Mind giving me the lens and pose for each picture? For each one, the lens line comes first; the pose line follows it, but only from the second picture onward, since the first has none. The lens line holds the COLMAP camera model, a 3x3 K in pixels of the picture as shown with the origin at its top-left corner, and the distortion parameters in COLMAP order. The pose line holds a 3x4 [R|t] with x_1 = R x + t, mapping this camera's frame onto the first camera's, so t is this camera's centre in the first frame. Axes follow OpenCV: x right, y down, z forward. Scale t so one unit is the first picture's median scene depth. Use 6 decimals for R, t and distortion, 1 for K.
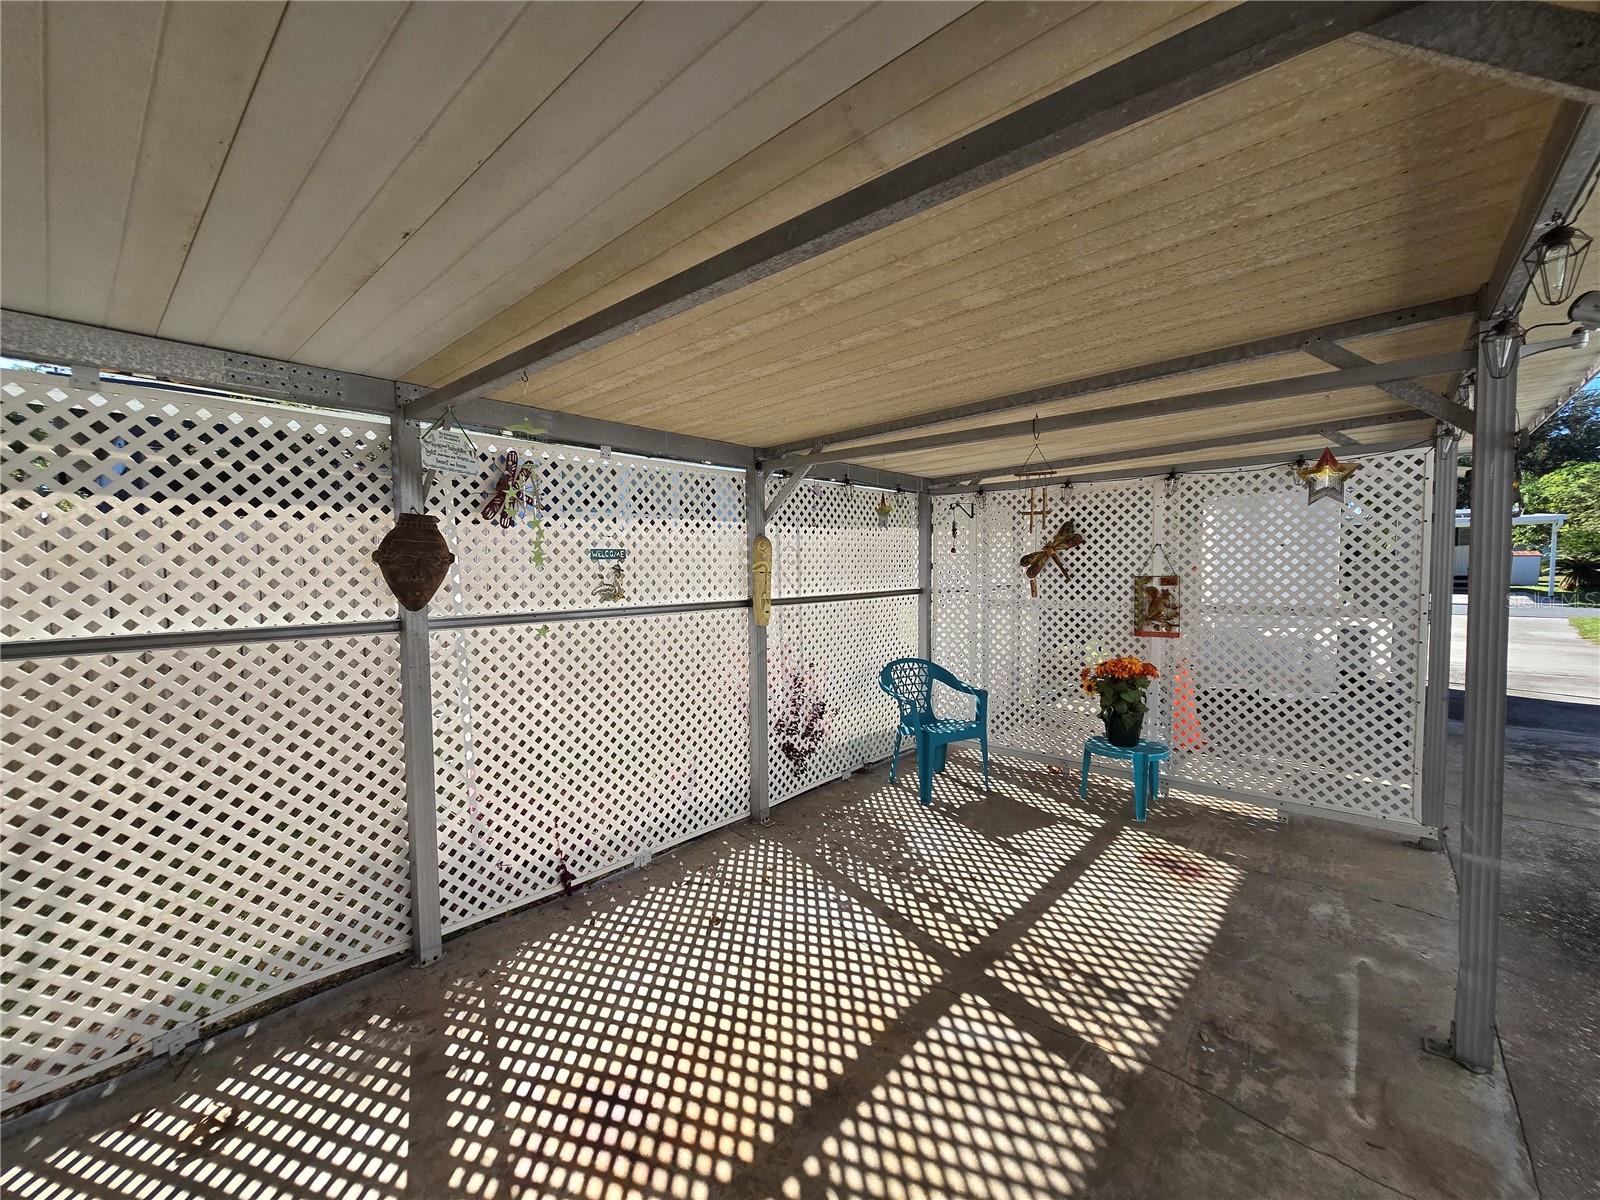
lens RADIAL K [[655.5, 0, 794.2], [0, 655.5, 605.7], [0, 0, 1]] dist [-0.000944, 0.000331]
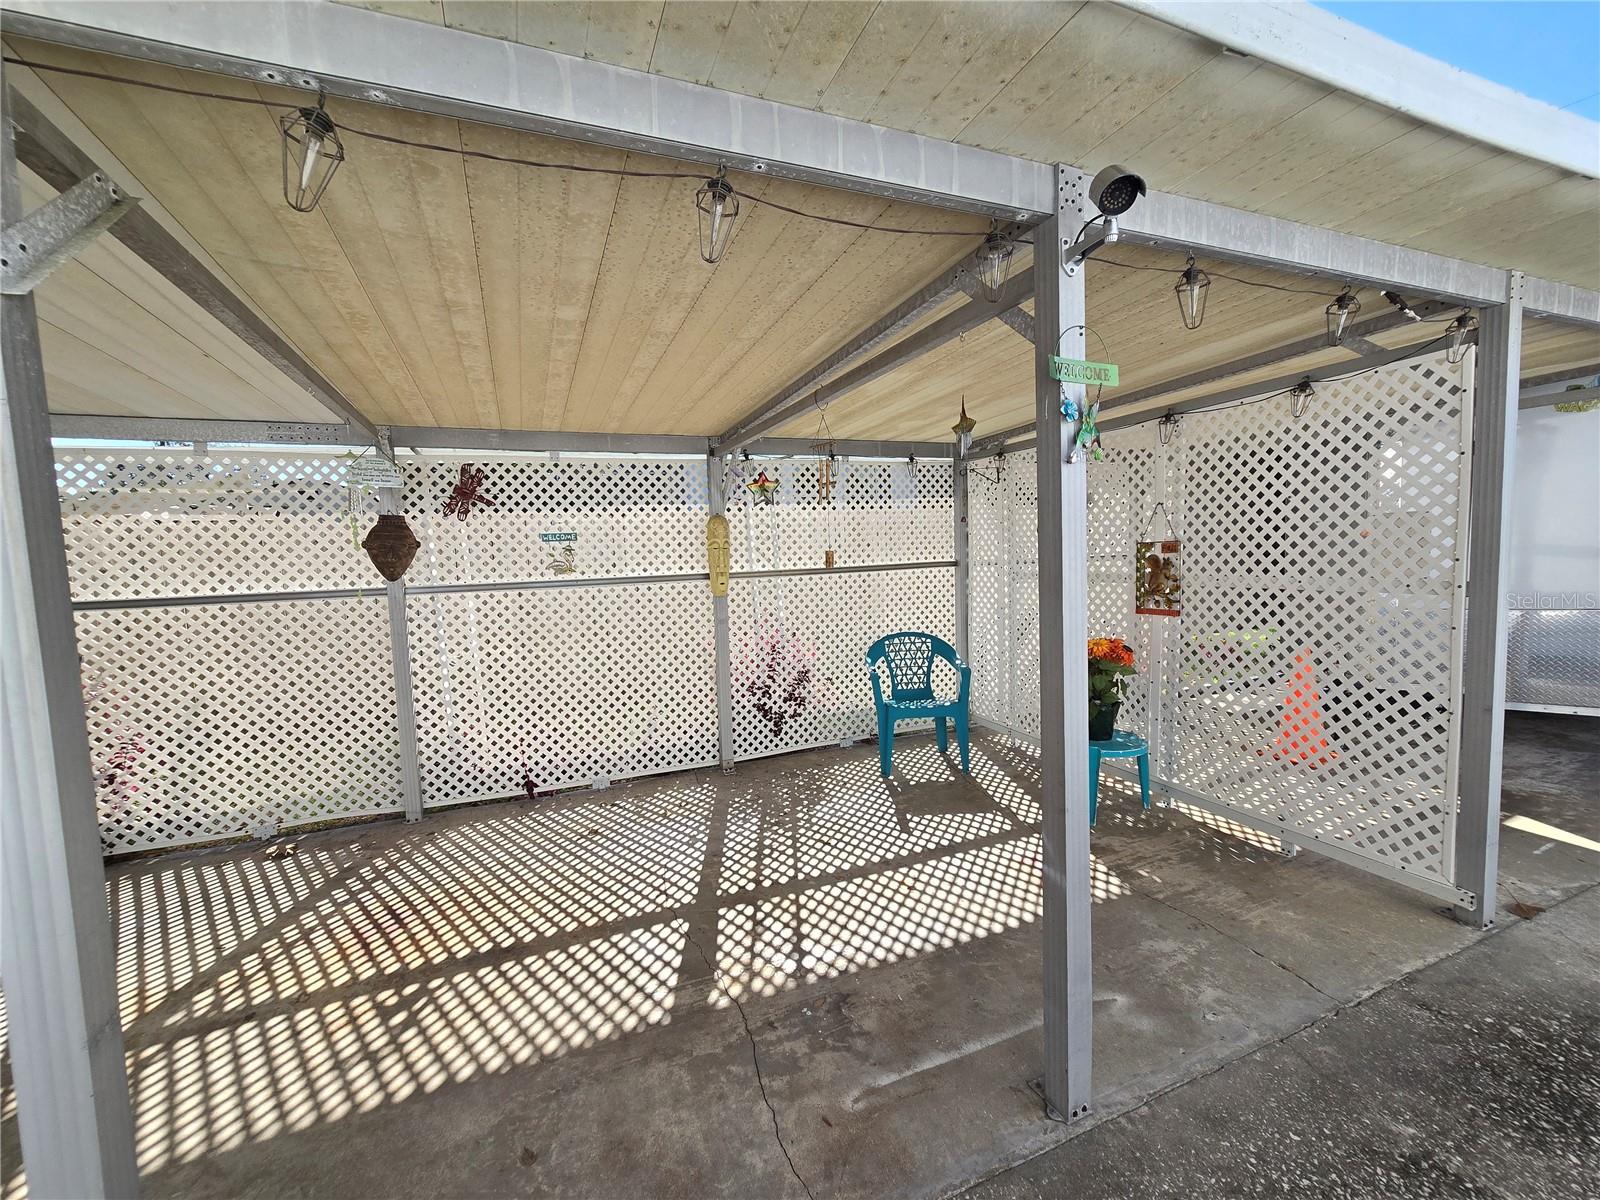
lens RADIAL K [[655.5, 0, 787.7], [0, 655.5, 603.3], [0, 0, 1]] dist [-0.000944, 0.000331]
pose [[0.895493, 0.014502, -0.444840, 0.698562], [0.000227, 0.999454, 0.033038, 0.007057], [0.445077, -0.029686, 0.895000, 0.065161]]
